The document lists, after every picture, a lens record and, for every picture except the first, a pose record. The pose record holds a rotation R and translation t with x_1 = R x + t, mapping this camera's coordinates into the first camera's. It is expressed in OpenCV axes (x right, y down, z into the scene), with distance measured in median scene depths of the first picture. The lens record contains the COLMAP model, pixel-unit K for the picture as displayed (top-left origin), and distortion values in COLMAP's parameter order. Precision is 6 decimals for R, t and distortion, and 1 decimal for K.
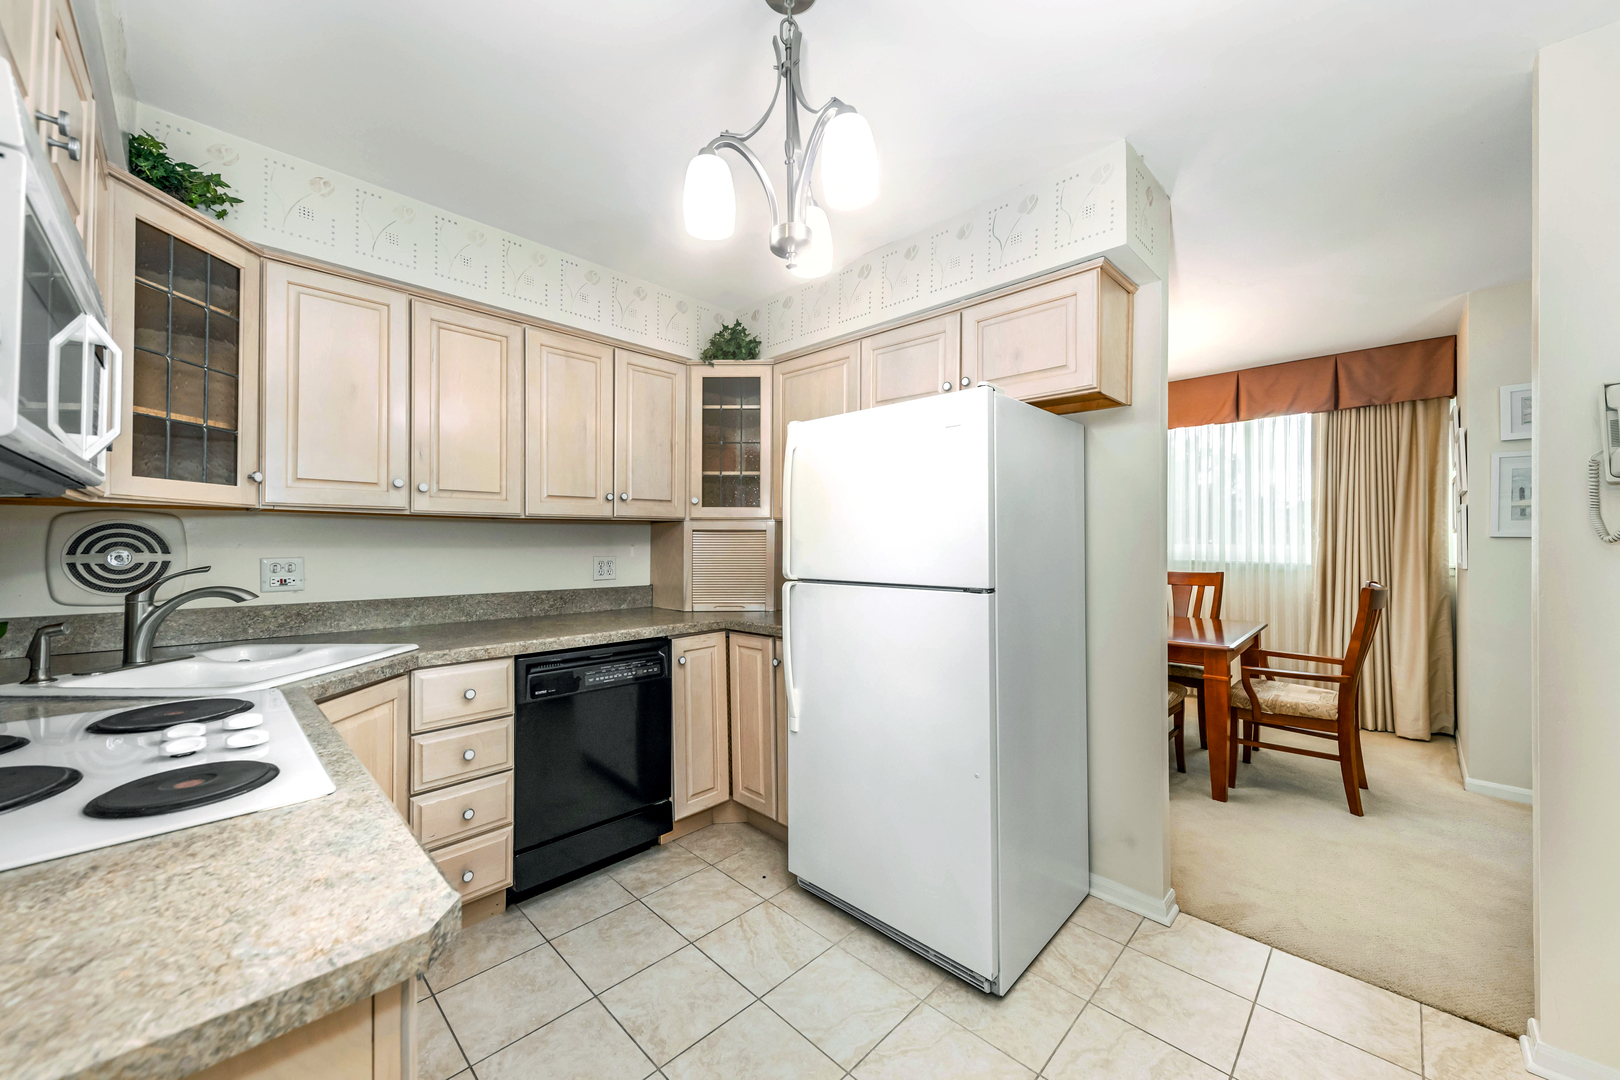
lens RADIAL K [[581.8, 0, 804.6], [0, 581.8, 538.0], [0, 0, 1]] dist [0.005372, -0.000894]
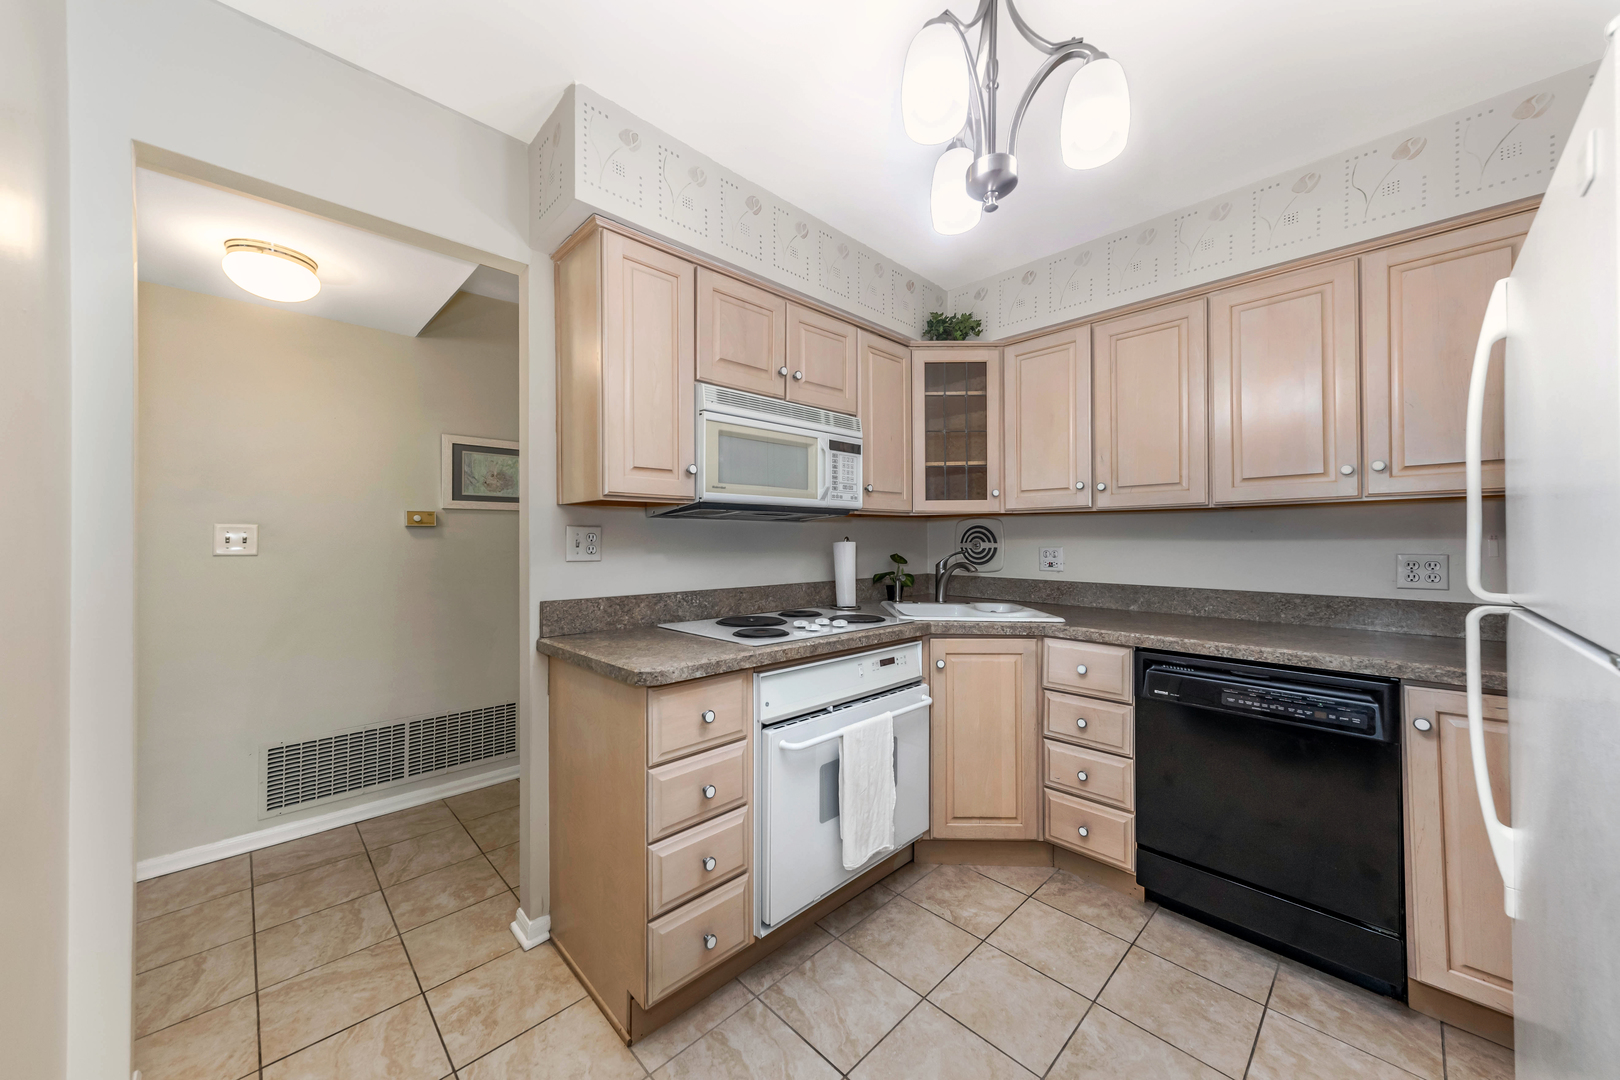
lens RADIAL K [[581.8, 0, 807.1], [0, 581.8, 537.0], [0, 0, 1]] dist [0.005372, -0.000894]
pose [[-0.013399, -0.007180, -0.999884, 0.519444], [0.008888, 0.999934, -0.007299, 0.015820], [0.999871, -0.008985, -0.013334, 0.456763]]
